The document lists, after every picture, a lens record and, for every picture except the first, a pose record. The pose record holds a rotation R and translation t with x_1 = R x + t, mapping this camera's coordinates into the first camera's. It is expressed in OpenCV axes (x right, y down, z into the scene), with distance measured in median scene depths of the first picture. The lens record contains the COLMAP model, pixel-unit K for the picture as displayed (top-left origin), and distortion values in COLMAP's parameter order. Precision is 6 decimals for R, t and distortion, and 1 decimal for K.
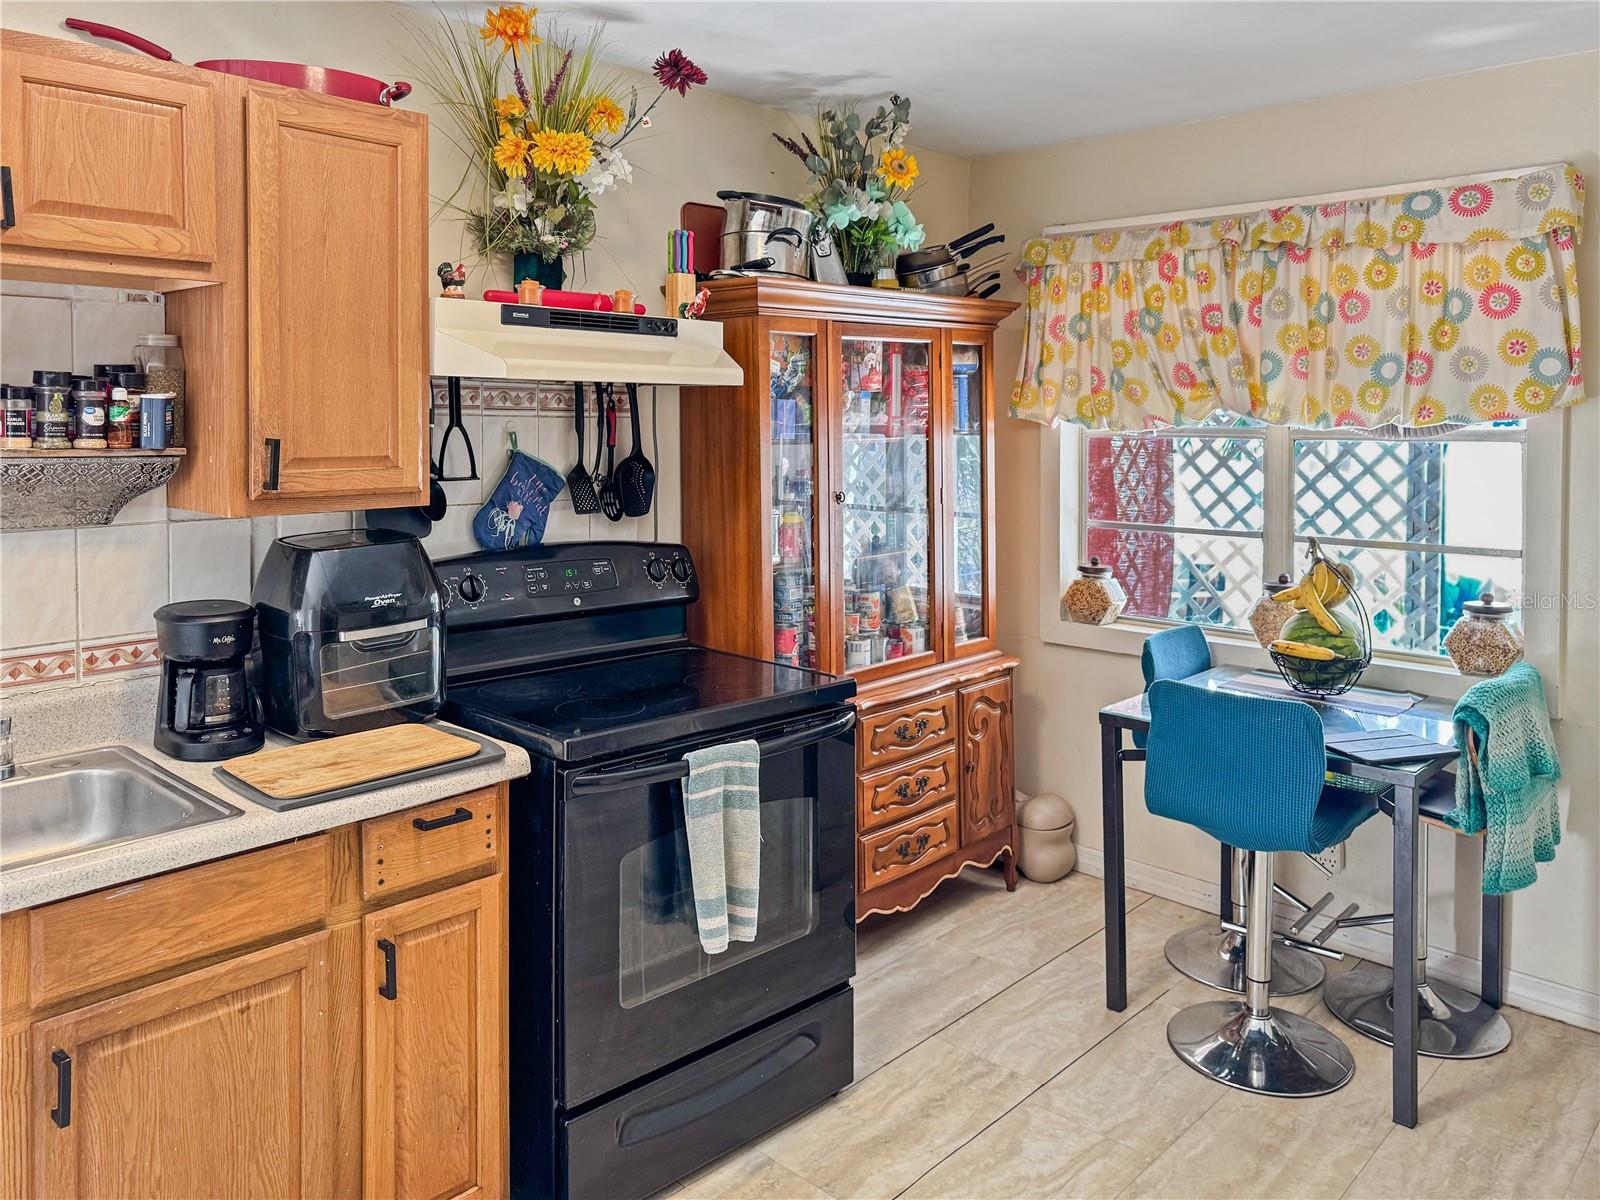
lens RADIAL K [[1190.4, 0, 798.6], [0, 1190.4, 438.4], [0, 0, 1]] dist [0.005943, 0.001254]
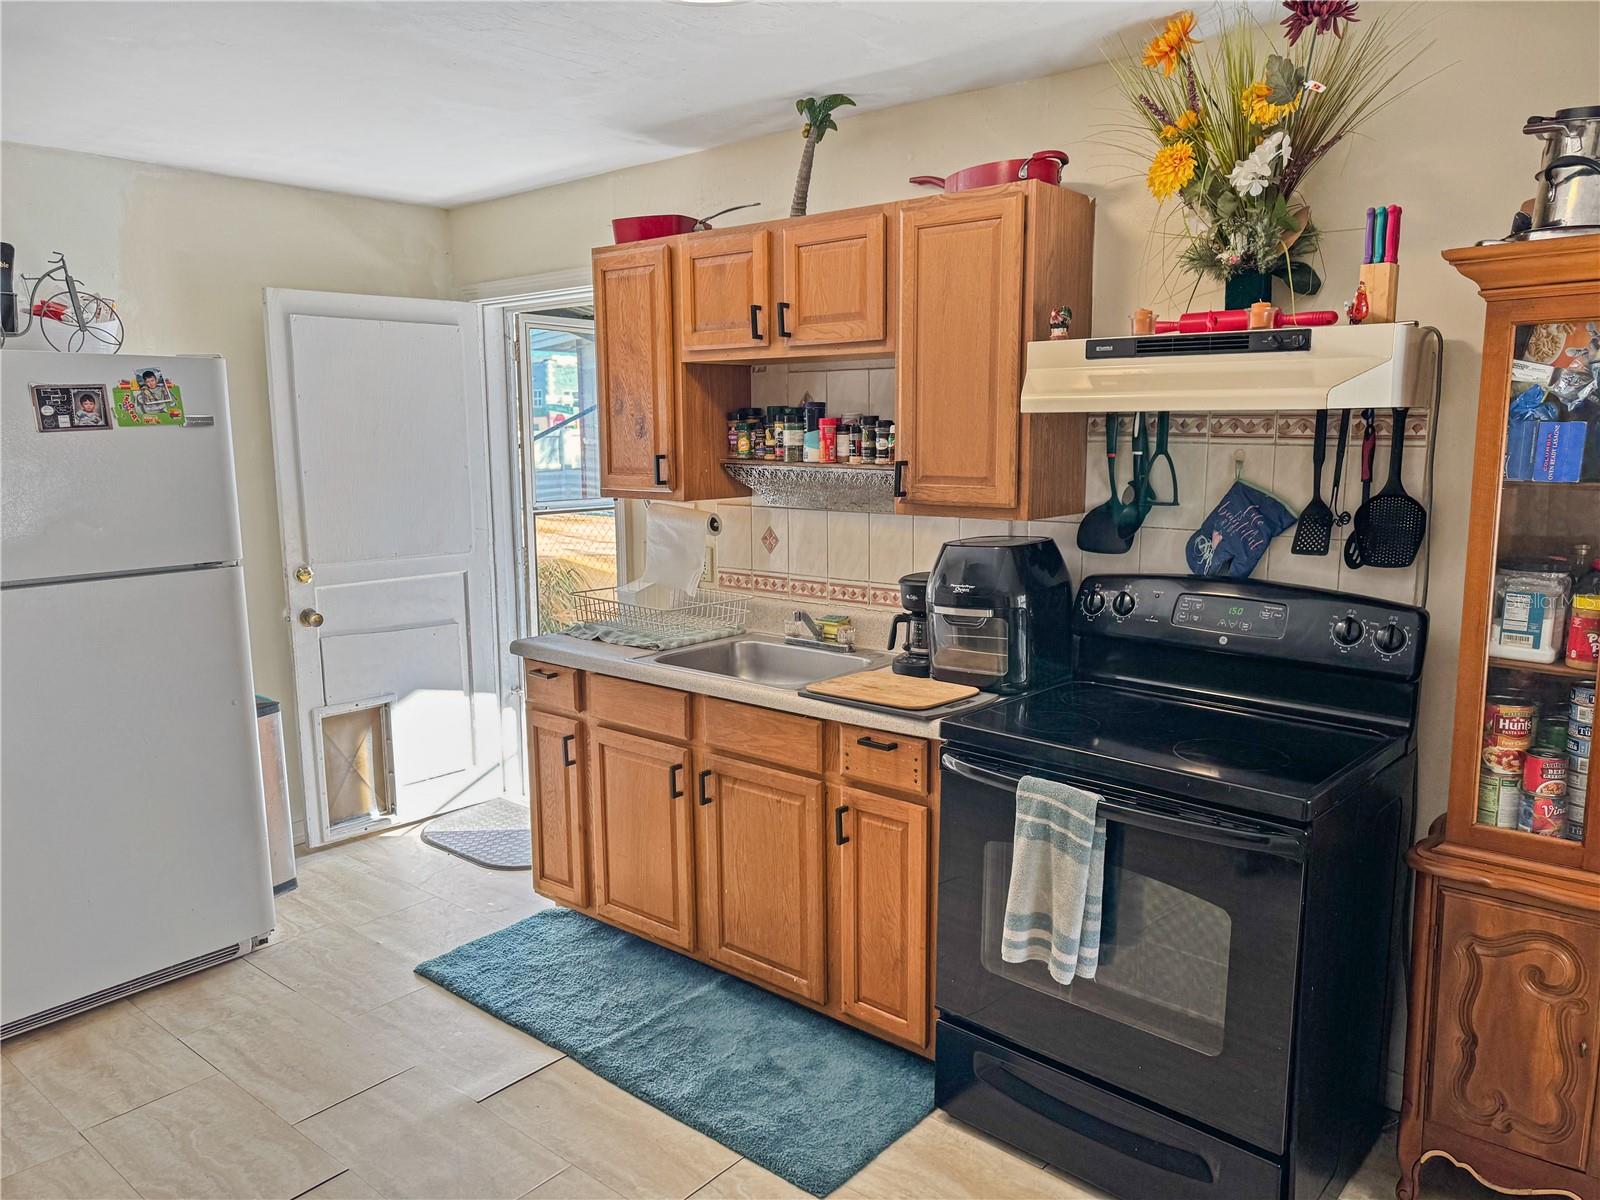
lens RADIAL K [[1133.0, 0, 798.7], [0, 1133.0, 604.3], [0, 0, 1]] dist [0.002415, 0.020897]
pose [[0.062102, 0.151975, -0.986431, 0.692416], [-0.013665, 0.988376, 0.151414, -0.025469], [0.997976, 0.004076, 0.063457, 0.600314]]
